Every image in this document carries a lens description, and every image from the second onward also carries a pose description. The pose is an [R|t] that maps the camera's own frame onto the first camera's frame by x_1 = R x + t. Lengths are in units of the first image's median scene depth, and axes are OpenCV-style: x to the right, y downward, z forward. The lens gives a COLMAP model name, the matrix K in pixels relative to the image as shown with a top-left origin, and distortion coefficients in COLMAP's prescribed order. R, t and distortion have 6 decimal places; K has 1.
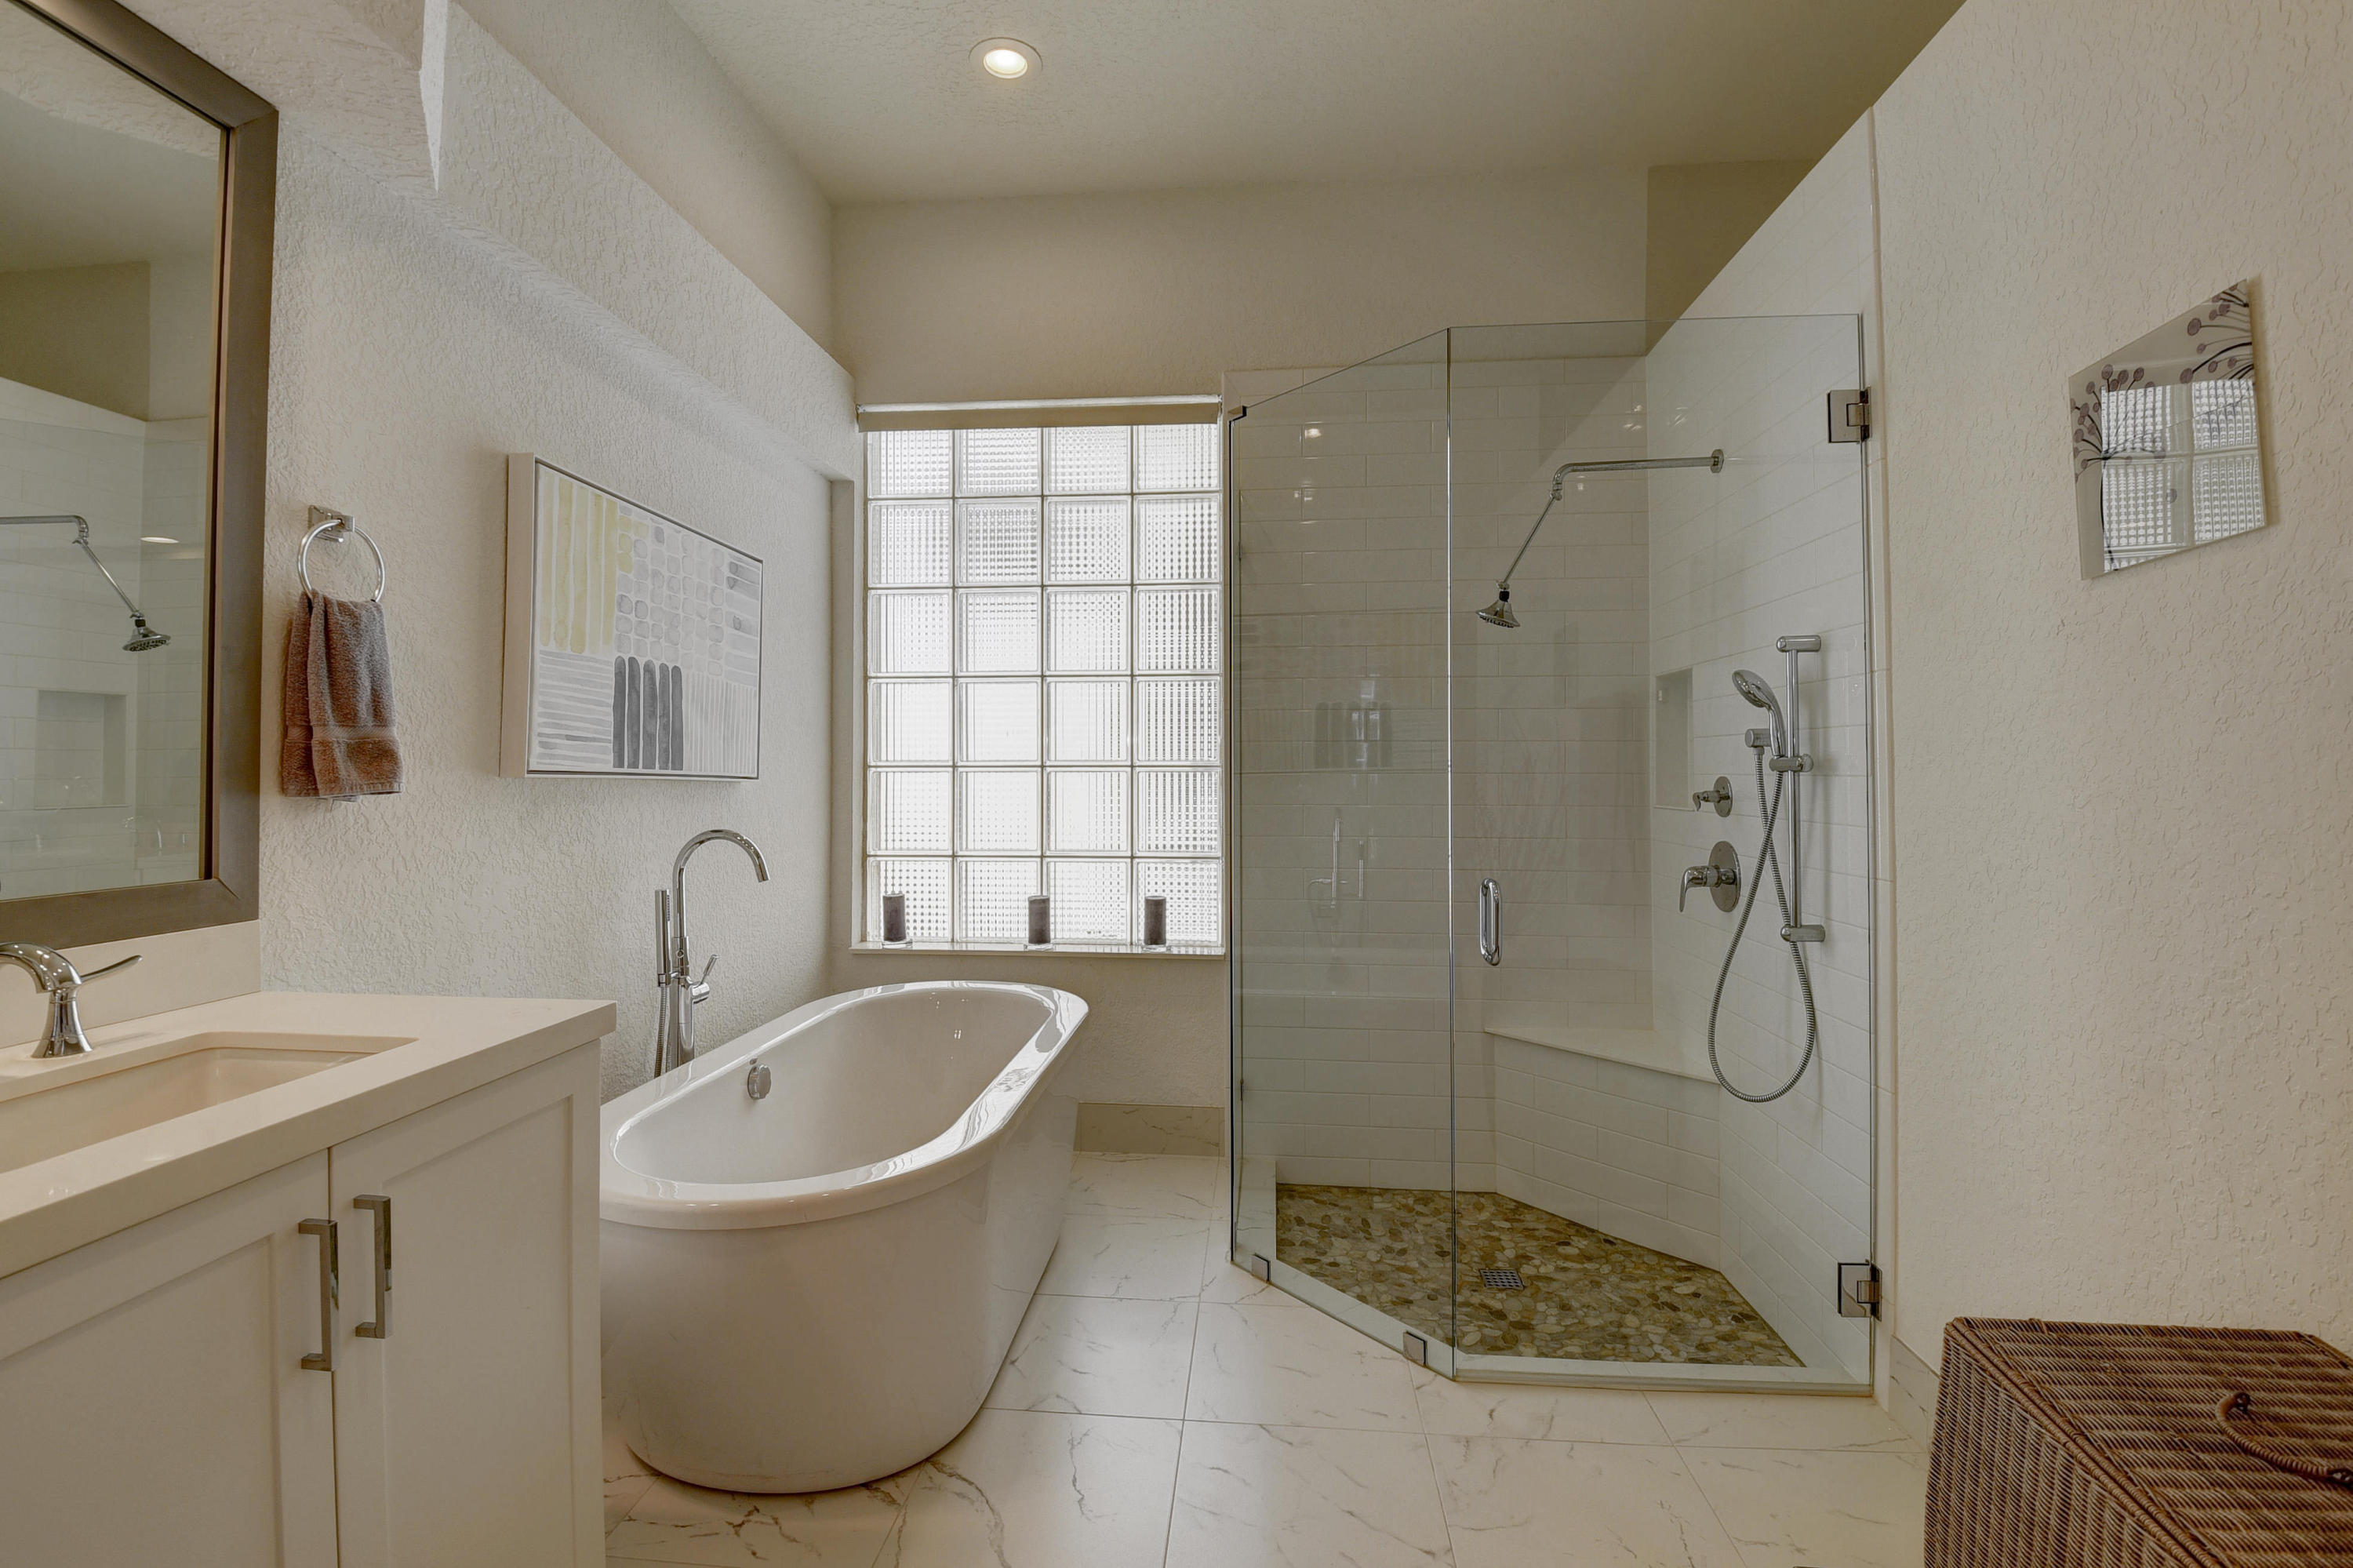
lens RADIAL K [[1069.0, 0, 1176.4], [0, 1069.0, 756.2], [0, 0, 1]] dist [0.027613, -0.039896]
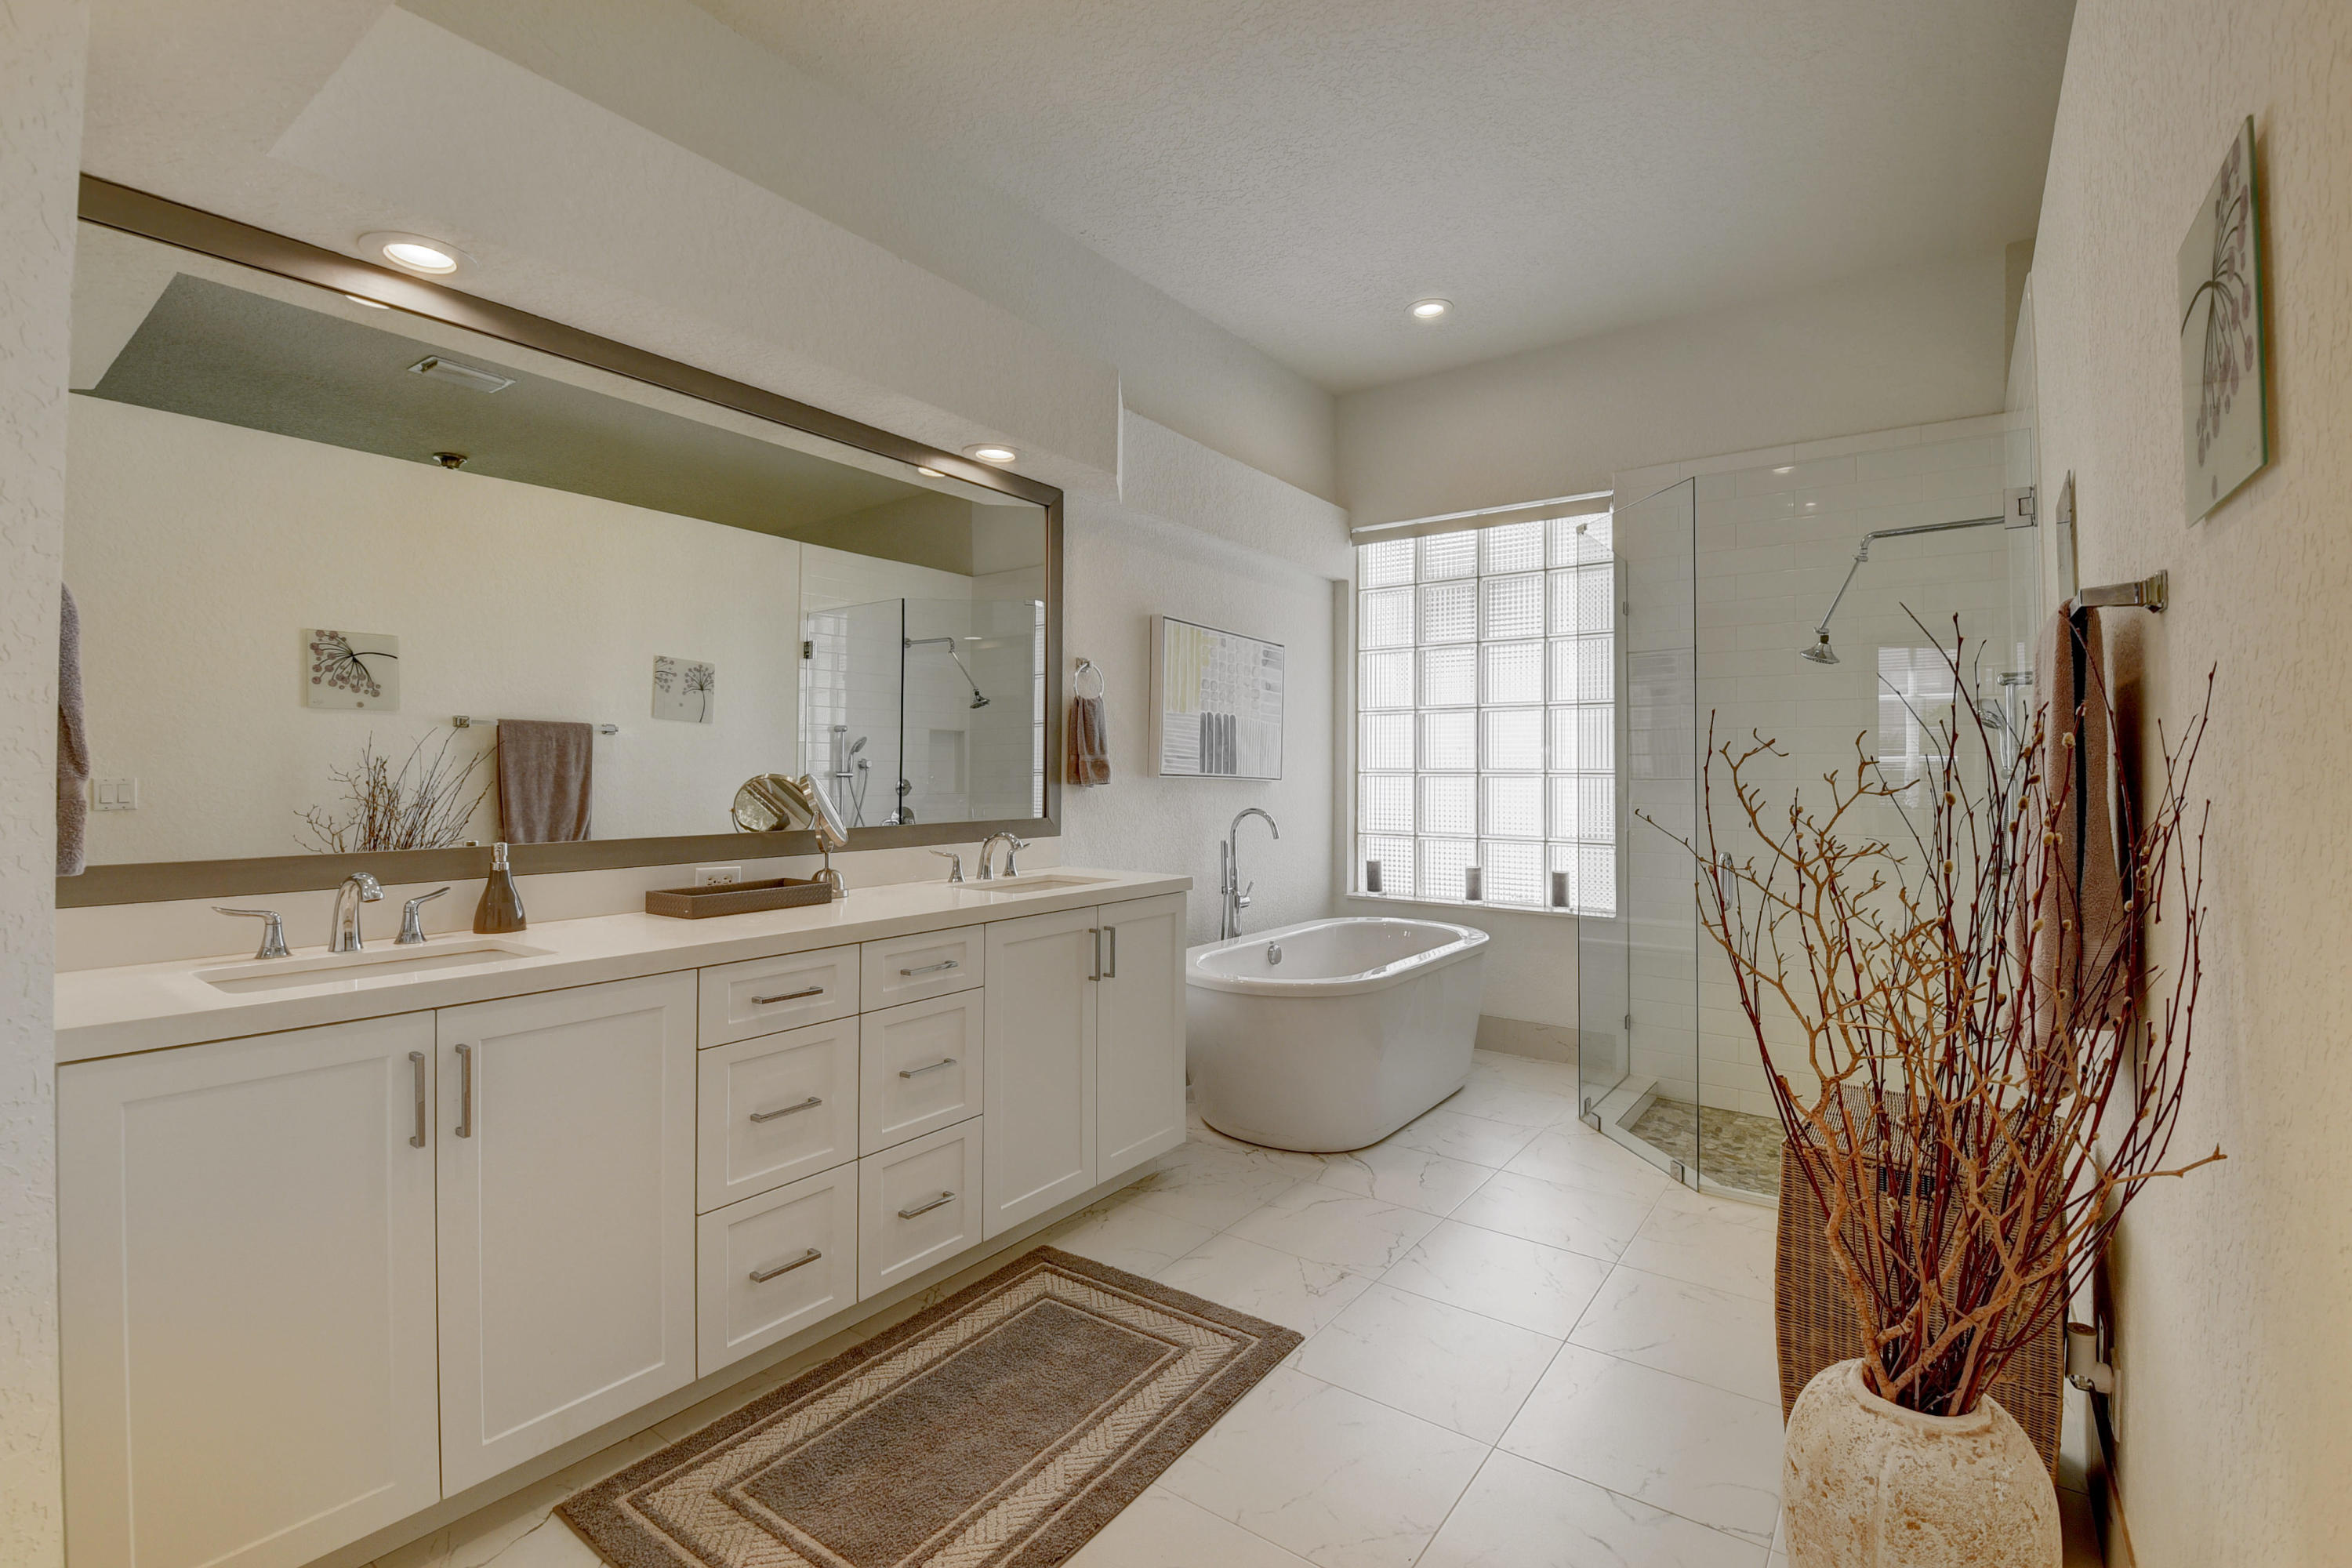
lens RADIAL K [[1036.1, 0, 1165.5], [0, 1036.1, 757.4], [0, 0, 1]] dist [0.022721, -0.035434]
pose [[0.856944, -0.003364, -0.515399, 0.314195], [0.000773, 0.999986, -0.005241, -0.006134], [0.515409, 0.004093, 0.856934, -0.510121]]
